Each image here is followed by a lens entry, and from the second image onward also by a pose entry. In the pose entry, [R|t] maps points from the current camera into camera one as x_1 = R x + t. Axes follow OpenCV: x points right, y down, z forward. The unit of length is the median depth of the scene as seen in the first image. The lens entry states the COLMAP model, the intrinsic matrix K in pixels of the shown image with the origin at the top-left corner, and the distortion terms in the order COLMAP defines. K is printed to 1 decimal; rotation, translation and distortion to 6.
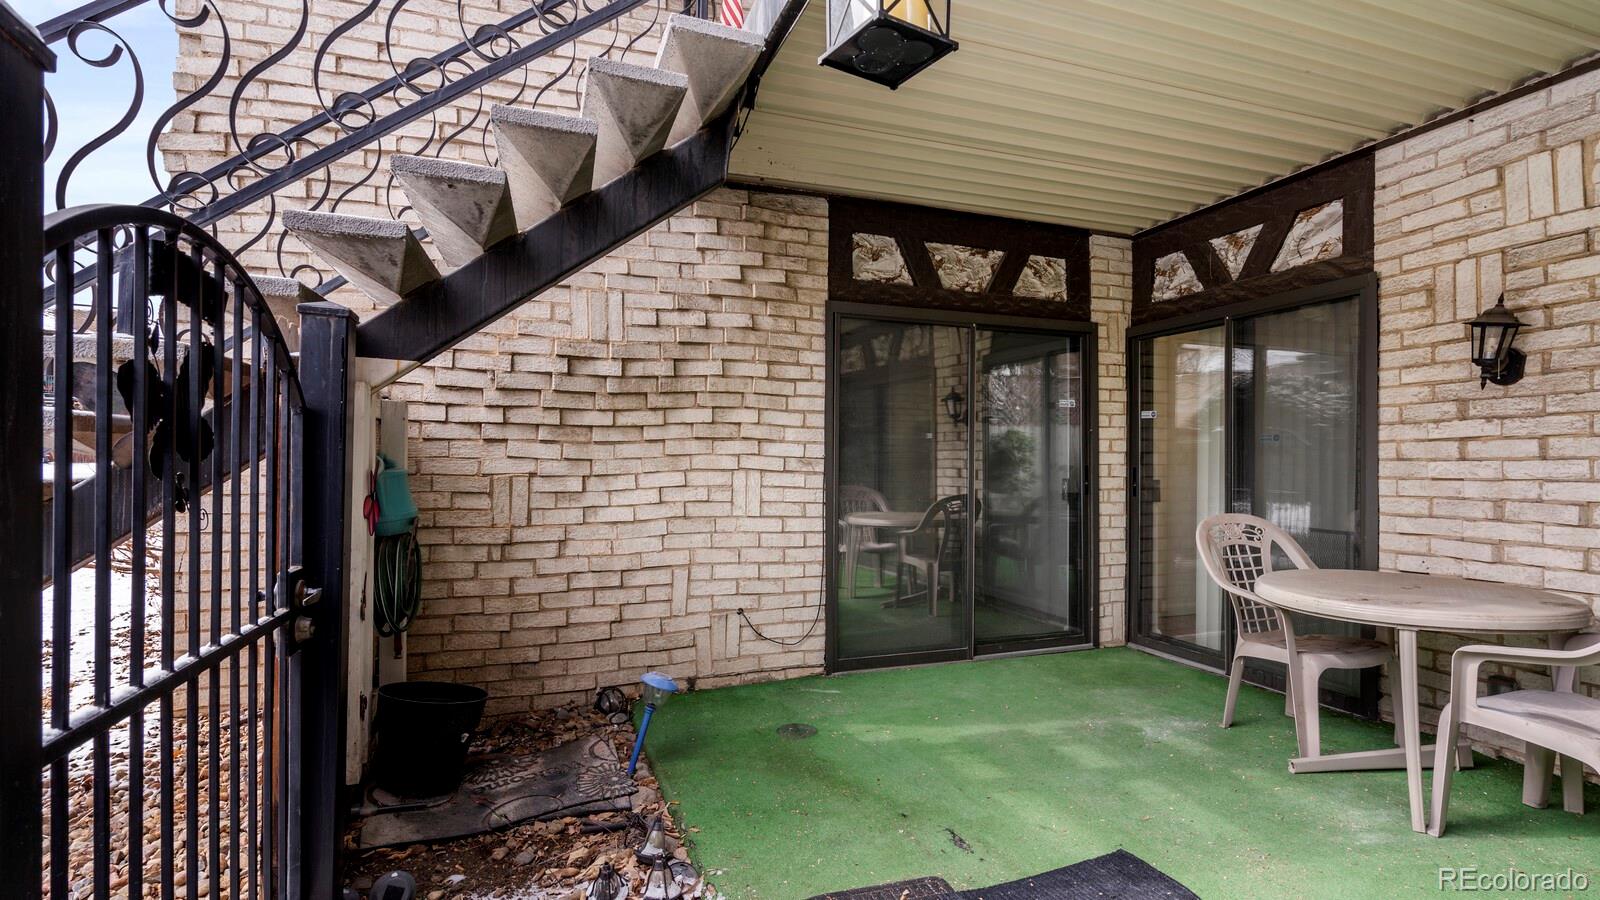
lens RADIAL K [[757.0, 0, 803.8], [0, 757.0, 458.2], [0, 0, 1]] dist [-0.001517, 0.000014]
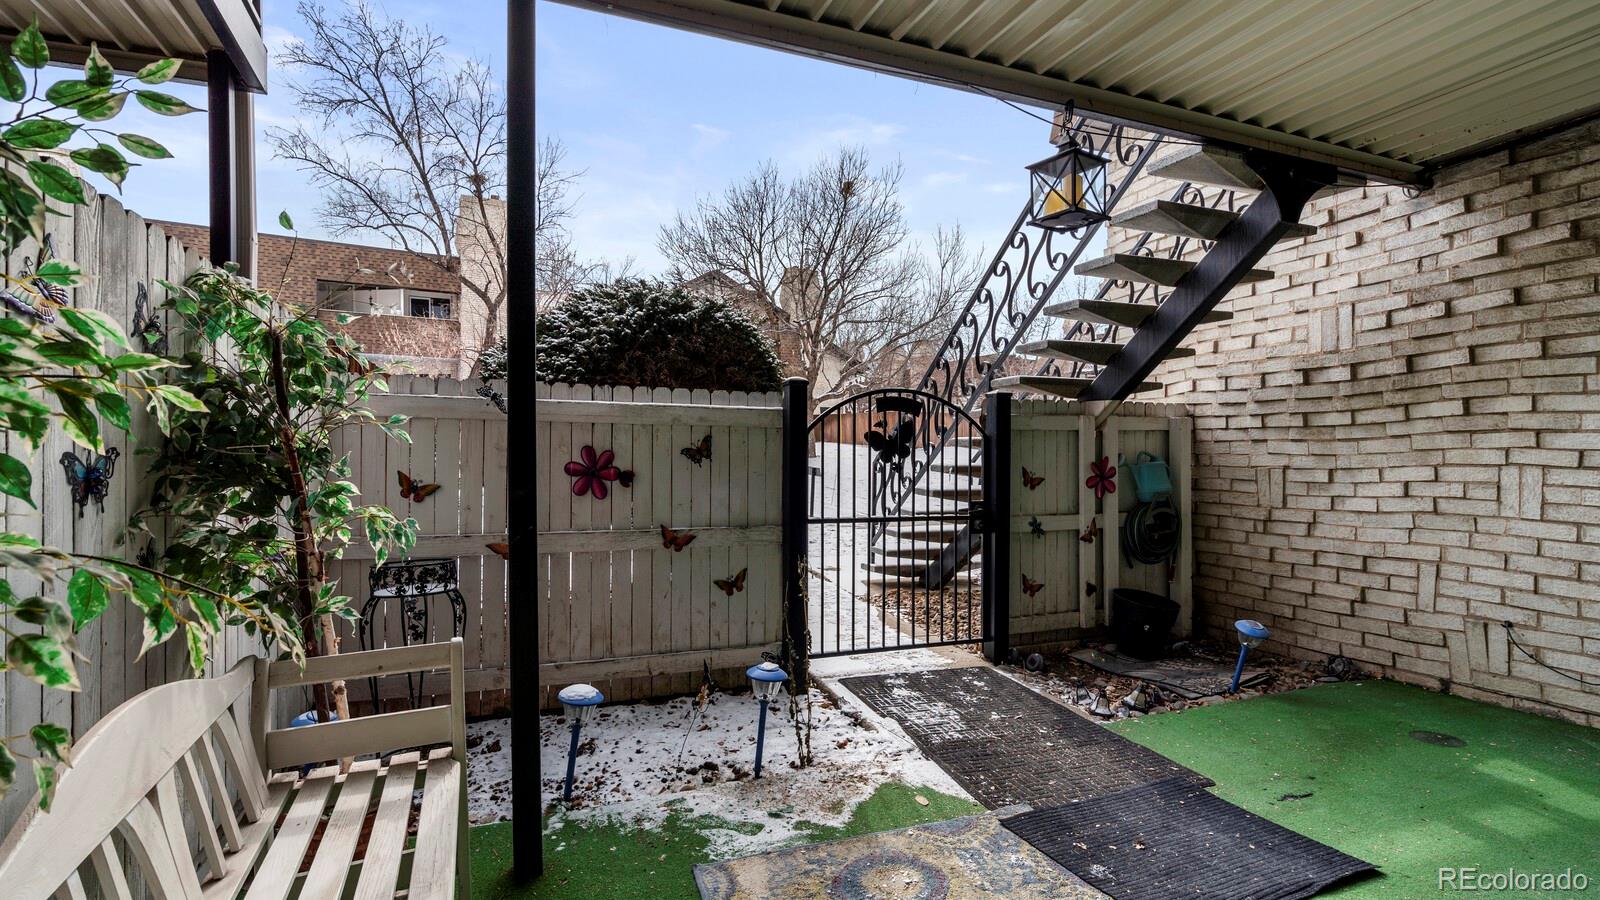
lens RADIAL K [[730.1, 0, 800.0], [0, 730.1, 450.0], [0, 0, 1]] dist [-0.001463, 0.000132]
pose [[0.038527, -0.011918, -0.999187, 0.786534], [0.007941, 0.999901, -0.011620, 0.000915], [0.999226, -0.007487, 0.038617, 0.147073]]
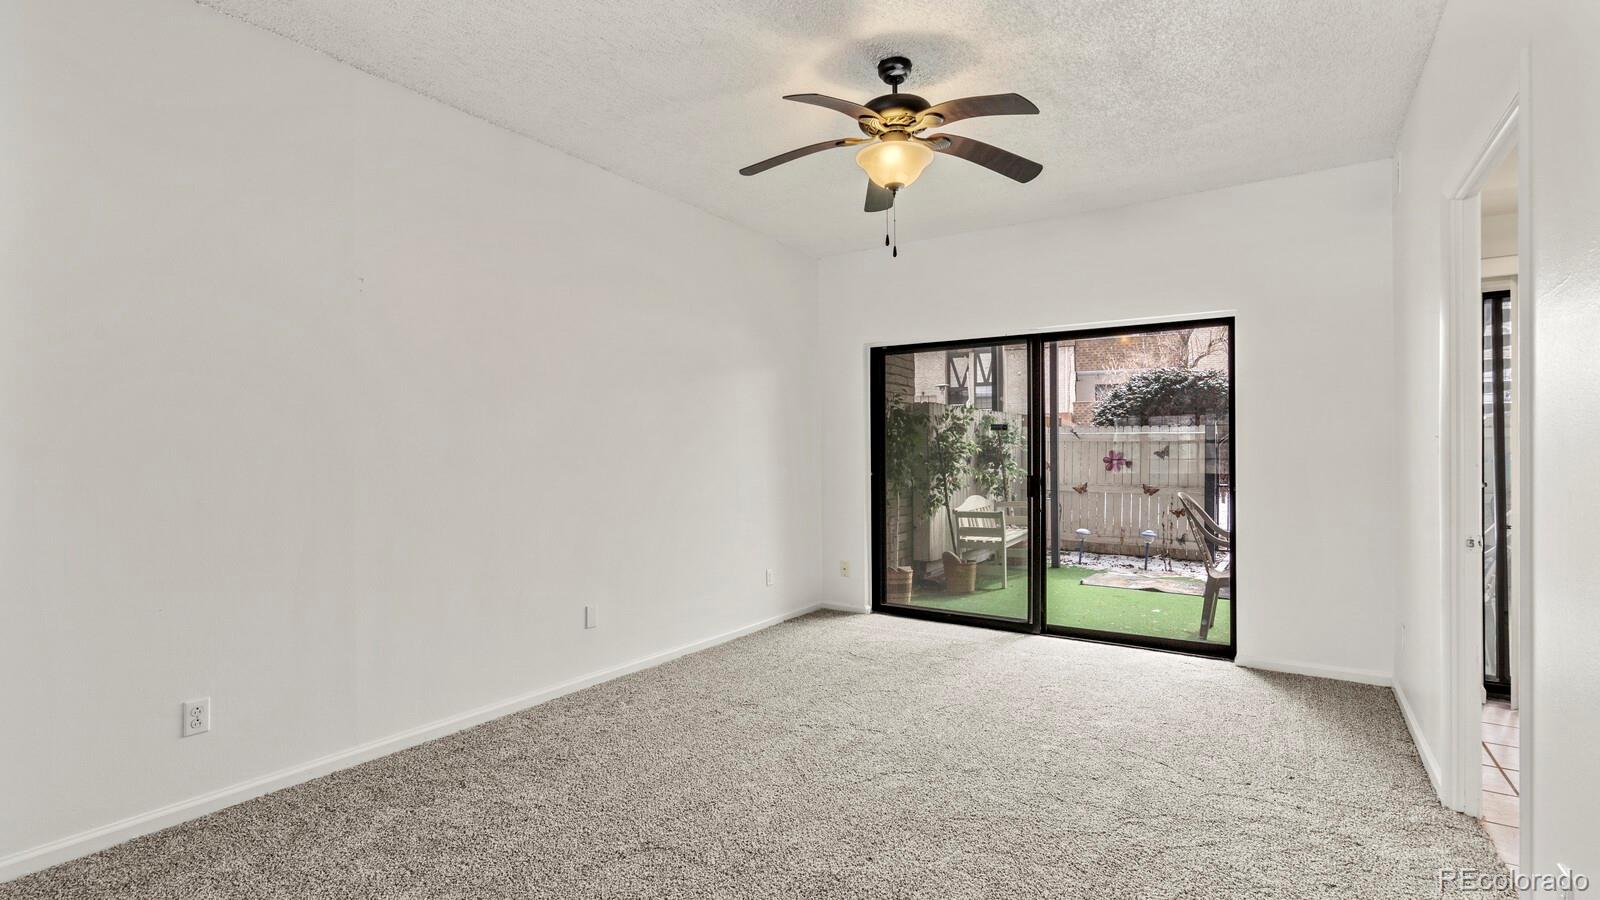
lens RADIAL K [[730.1, 0, 800.0], [0, 730.1, 450.0], [0, 0, 1]] dist [-0.001463, 0.000132]
pose [[-0.803464, -0.002780, -0.595346, 2.010350], [0.004564, 0.999931, -0.010830, 0.000357], [0.595335, -0.011418, -0.803396, 1.172401]]
